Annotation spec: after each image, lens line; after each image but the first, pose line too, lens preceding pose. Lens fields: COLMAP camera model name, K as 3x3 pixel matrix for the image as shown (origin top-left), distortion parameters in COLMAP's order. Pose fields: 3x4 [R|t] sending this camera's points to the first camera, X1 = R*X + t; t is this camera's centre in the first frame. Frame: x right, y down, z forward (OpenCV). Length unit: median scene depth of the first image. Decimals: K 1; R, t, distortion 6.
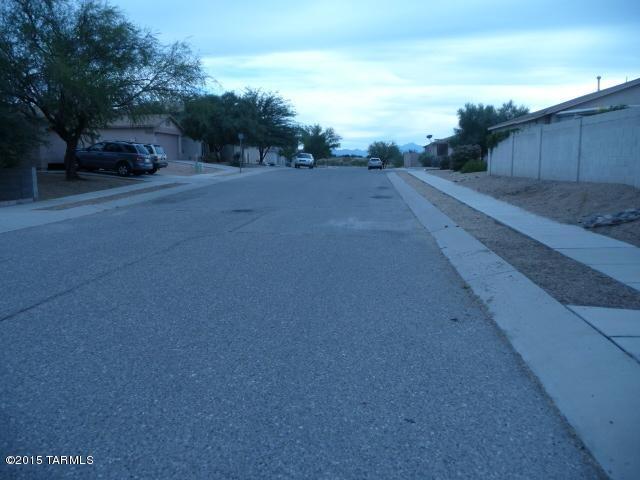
lens RADIAL K [[521.3, 0, 320.0], [0, 521.3, 240.0], [0, 0, 1]] dist [-0.045639, 0.040210]
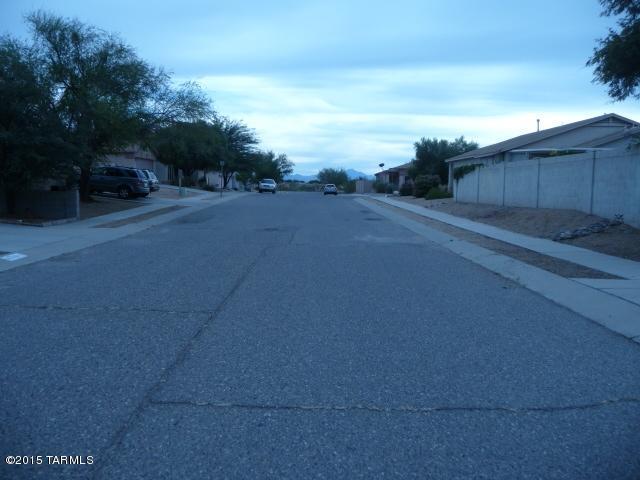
lens RADIAL K [[521.3, 0, 320.0], [0, 521.3, 240.0], [0, 0, 1]] dist [-0.045639, 0.040210]
pose [[0.993321, 0.002842, 0.115350, -0.071889], [0.002573, 0.998903, -0.046761, 0.010239], [-0.115356, 0.046745, 0.992224, -0.082549]]
